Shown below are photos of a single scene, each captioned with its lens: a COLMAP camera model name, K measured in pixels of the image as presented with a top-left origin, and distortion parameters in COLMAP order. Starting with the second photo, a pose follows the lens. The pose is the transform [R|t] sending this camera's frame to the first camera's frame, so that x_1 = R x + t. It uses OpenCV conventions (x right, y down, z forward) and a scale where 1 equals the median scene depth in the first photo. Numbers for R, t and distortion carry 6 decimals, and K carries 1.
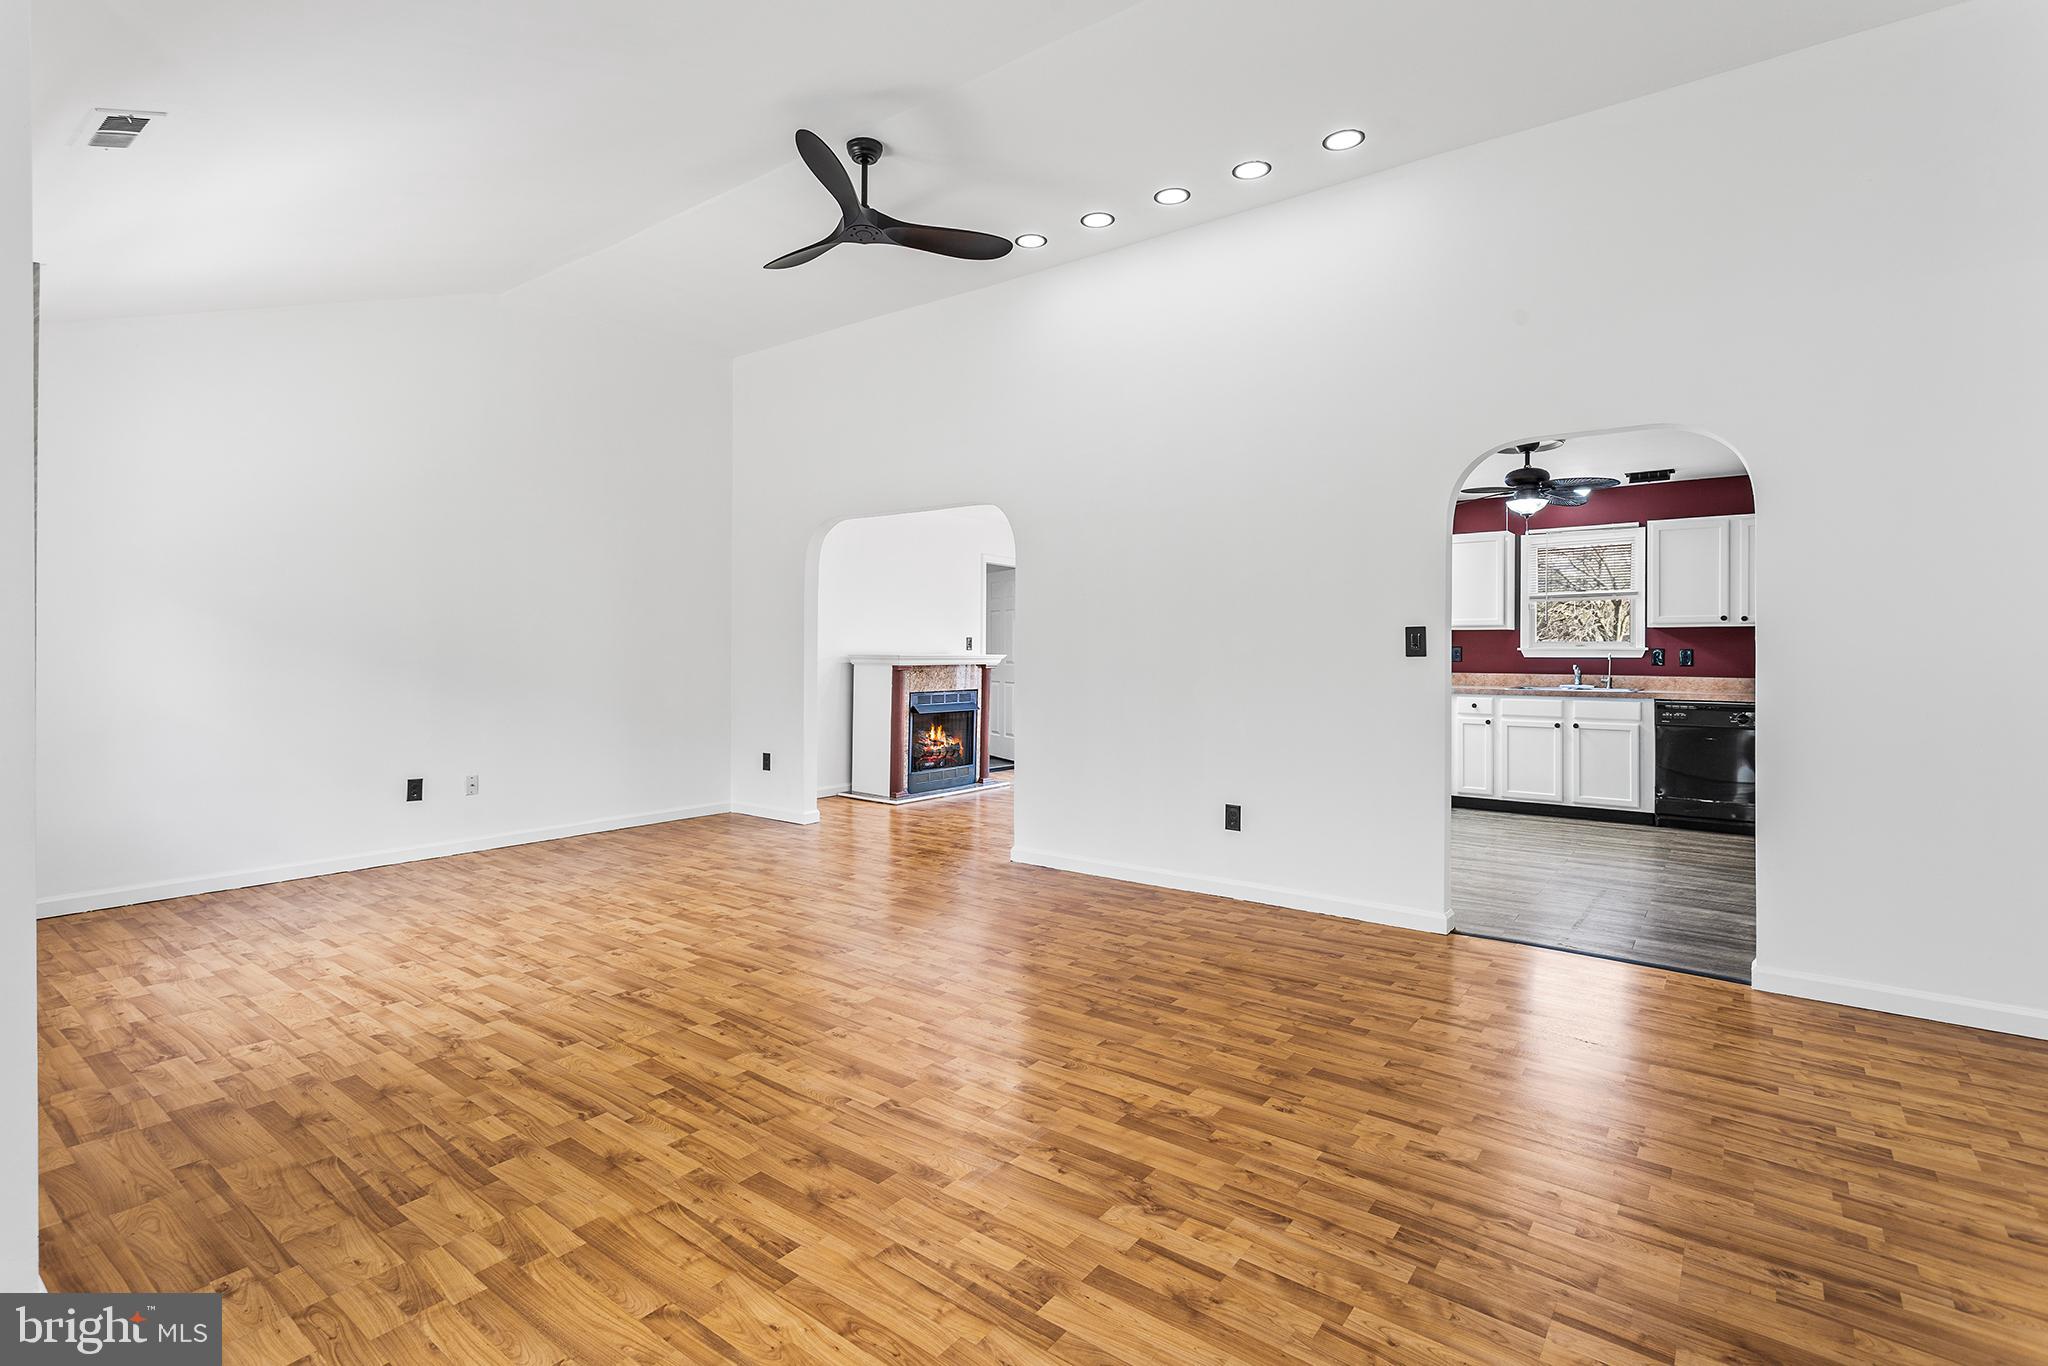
lens RADIAL K [[965.6, 0, 993.1], [0, 965.6, 646.1], [0, 0, 1]] dist [0.003121, 0.000295]
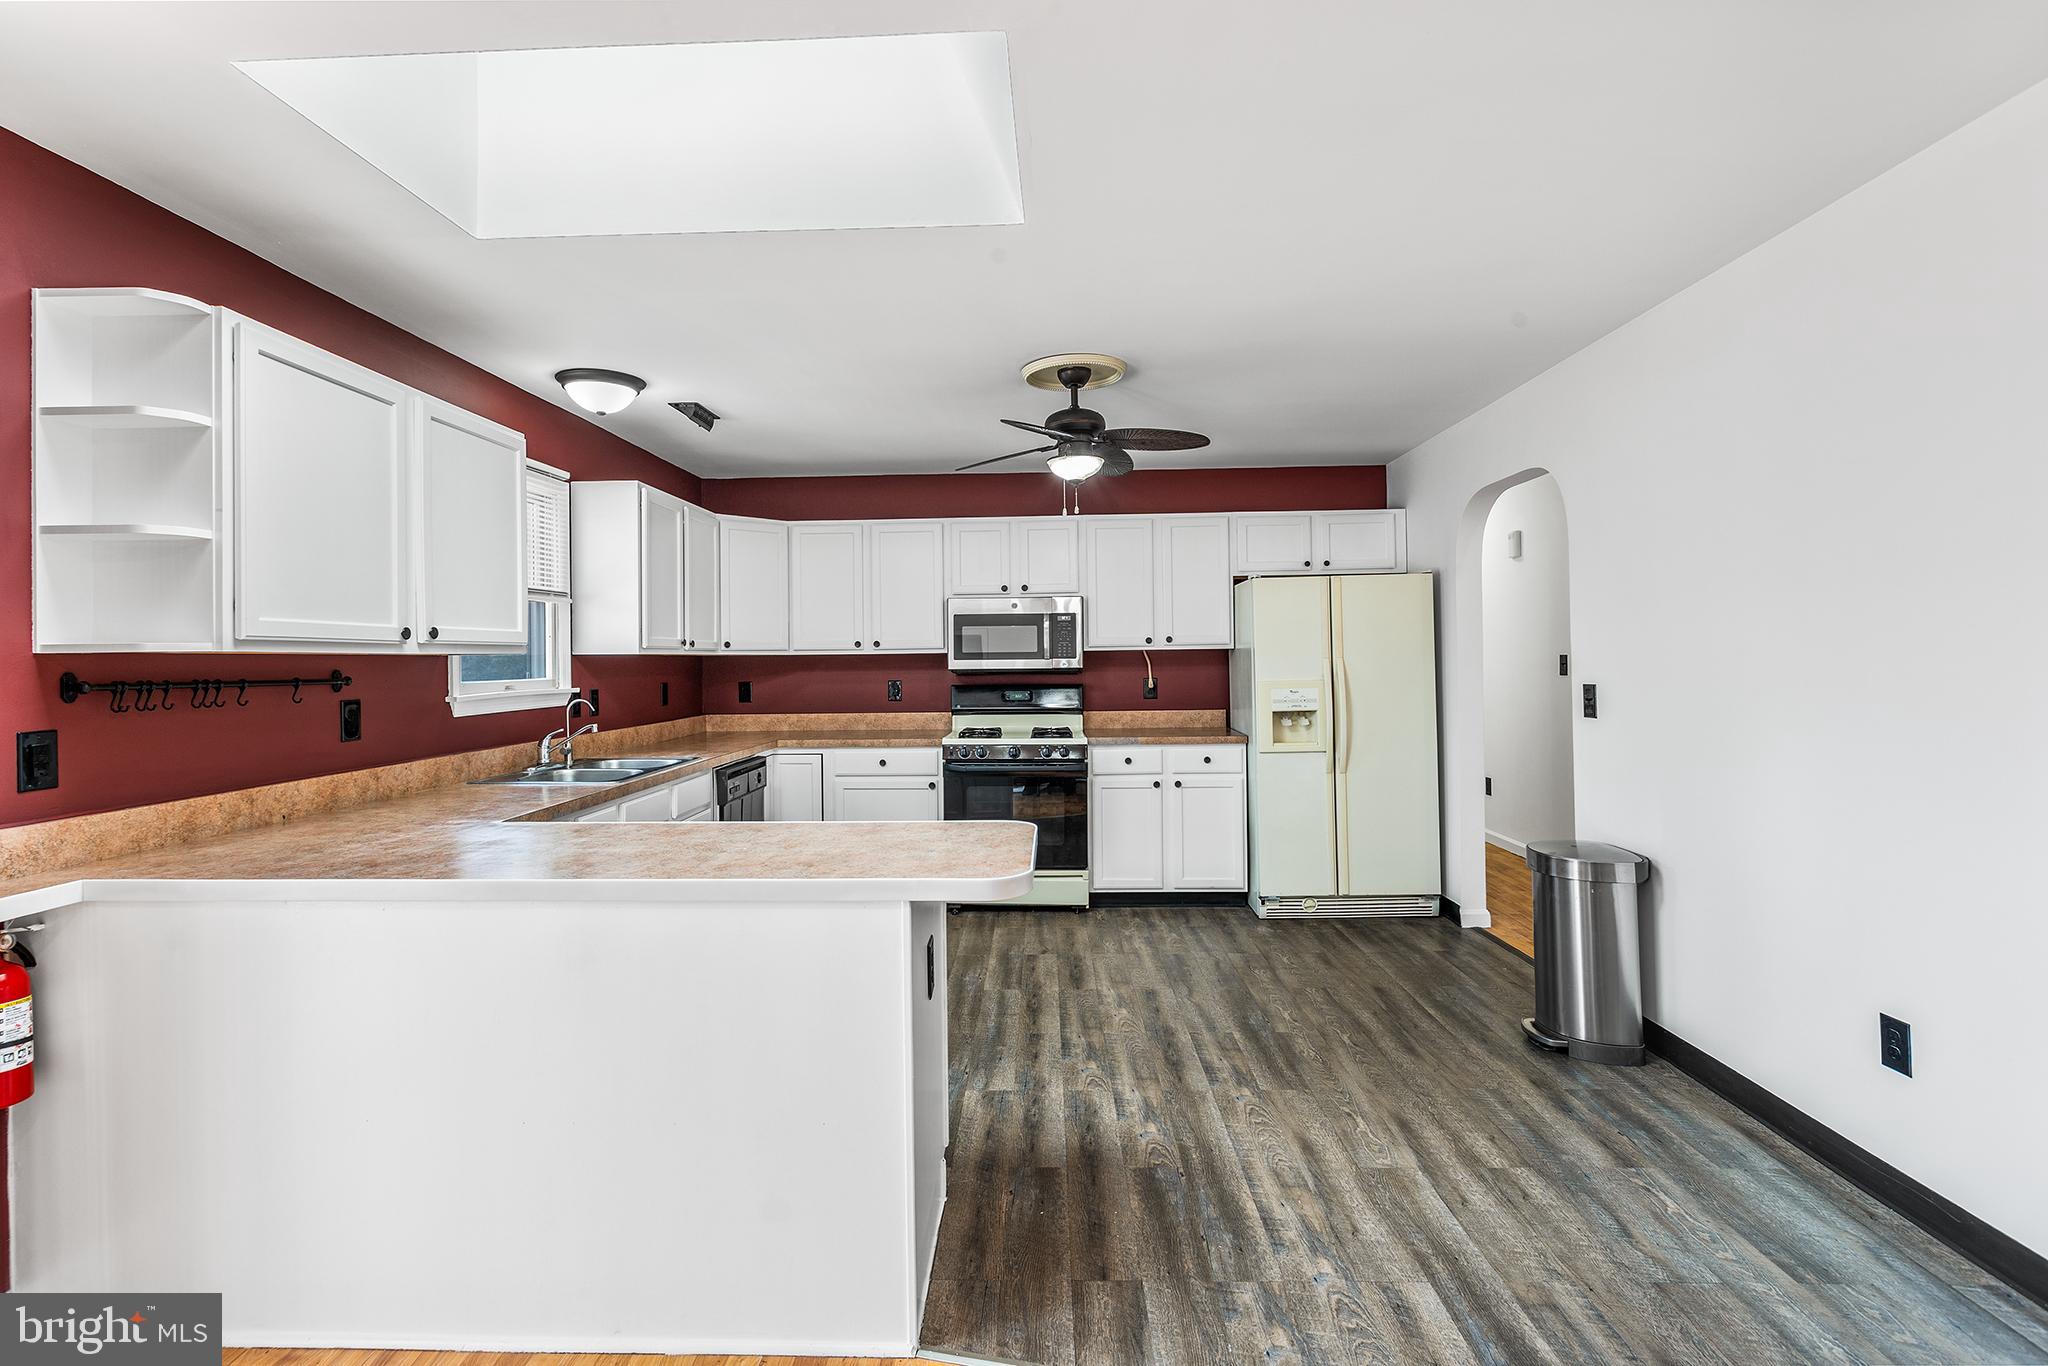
lens RADIAL K [[969.6, 0, 1011.5], [0, 969.6, 650.4], [0, 0, 1]] dist [0.000400, 0.001142]
pose [[-0.585350, 0.013173, 0.810674, 0.038171], [0.011967, 0.999899, -0.007607, -0.013584], [-0.810692, 0.005249, -0.585449, 1.108958]]
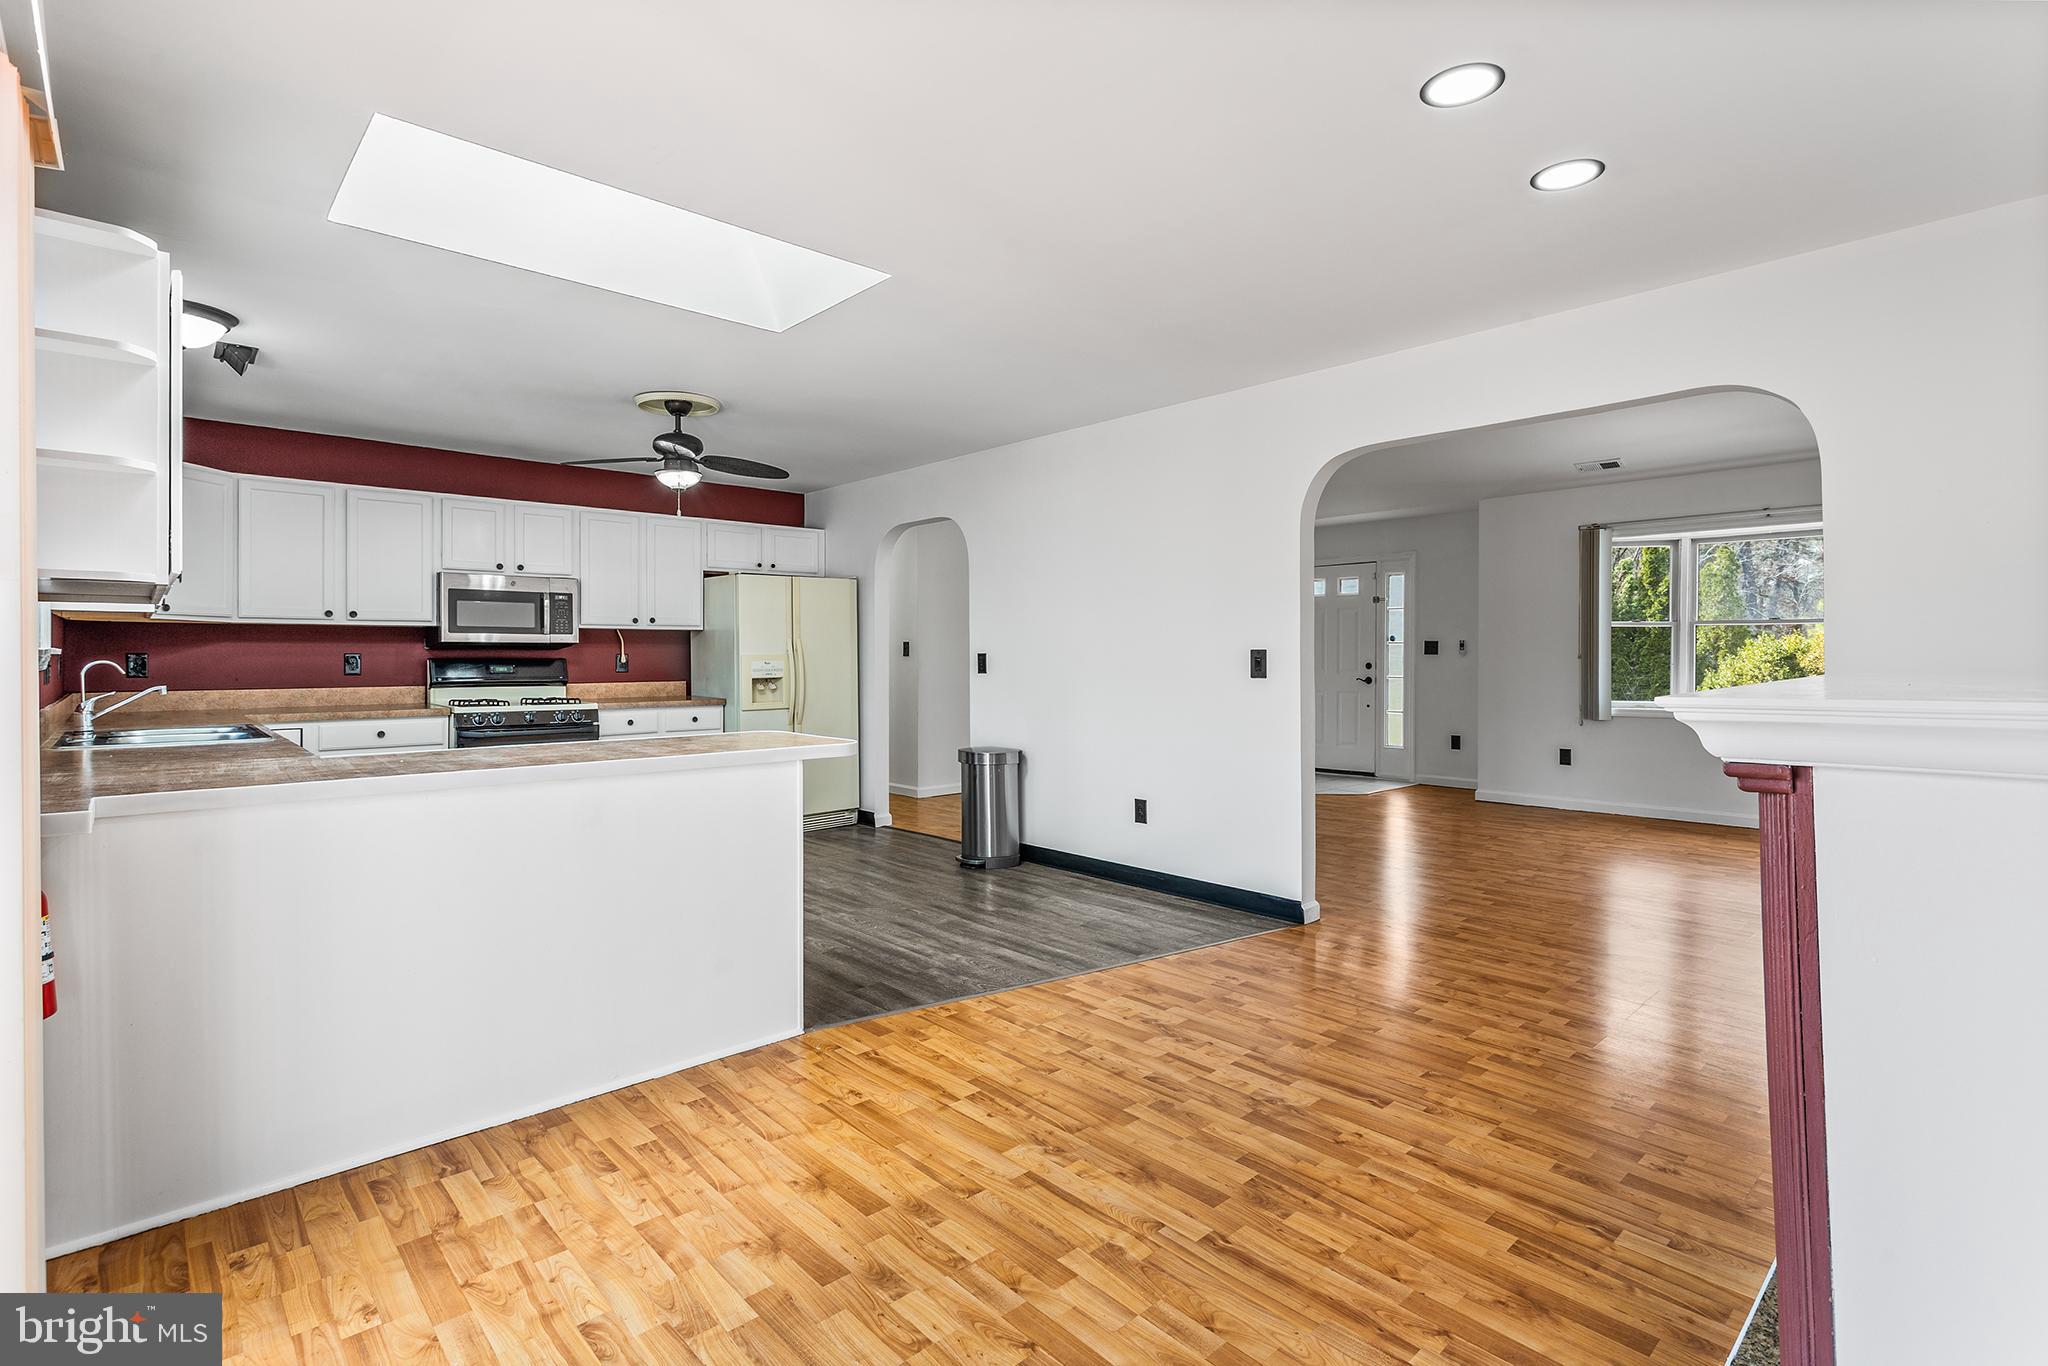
lens RADIAL K [[971.8, 0, 1012.7], [0, 971.8, 654.5], [0, 0, 1]] dist [0.004127, 0.000154]
pose [[-0.985854, -0.001037, 0.167605, 0.101364], [-0.000761, 0.999998, 0.001708, 0.002833], [-0.167607, 0.001556, -0.985853, 1.387449]]
